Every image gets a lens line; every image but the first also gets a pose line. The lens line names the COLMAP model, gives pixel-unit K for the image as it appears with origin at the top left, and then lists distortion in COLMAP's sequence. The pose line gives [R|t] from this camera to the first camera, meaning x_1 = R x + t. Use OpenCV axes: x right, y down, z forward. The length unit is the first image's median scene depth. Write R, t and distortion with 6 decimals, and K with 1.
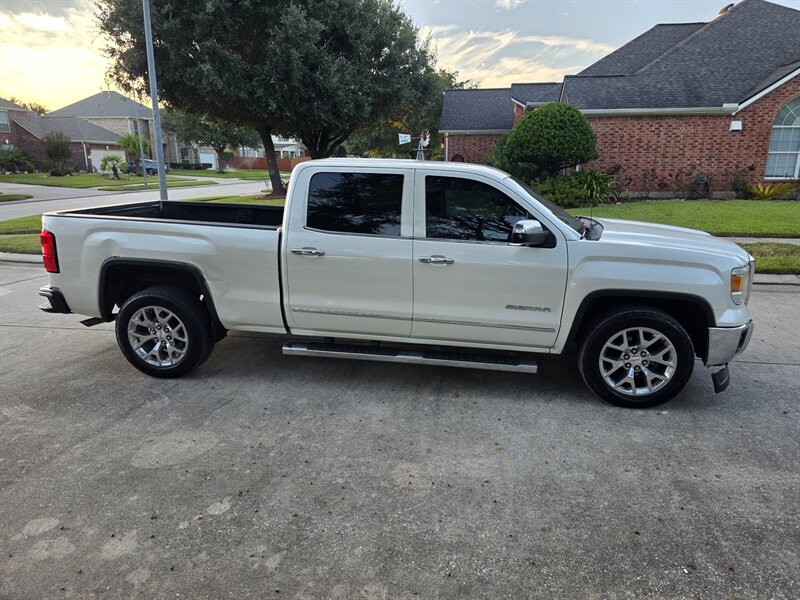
lens RADIAL K [[541.1, 0, 404.1], [0, 541.1, 301.3], [0, 0, 1]] dist [0.050221, -0.045455]
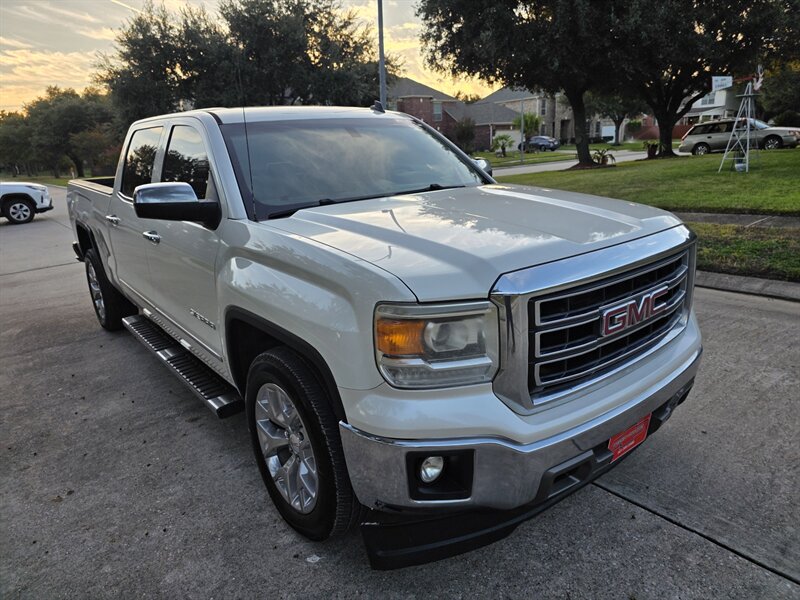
lens RADIAL K [[541.1, 0, 406.7], [0, 541.1, 300.4], [0, 0, 1]] dist [0.050221, -0.045455]
pose [[0.736681, 0.140008, -0.661588, 0.720939], [-0.112325, 0.990076, 0.084449, -0.076184], [0.666847, 0.012101, 0.745097, 0.554377]]
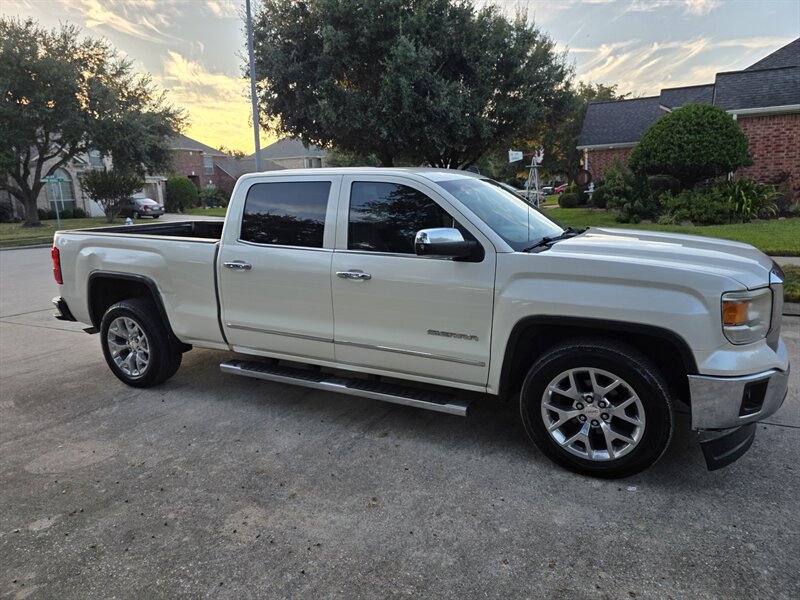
lens RADIAL K [[540.7, 0, 389.1], [0, 540.7, 290.5], [0, 0, 1]] dist [0.050049, -0.051306]
pose [[0.944053, 0.021012, -0.329125, 0.361580], [-0.042859, 0.997322, -0.059267, -0.001809], [0.326998, 0.070057, 0.942425, 0.172192]]
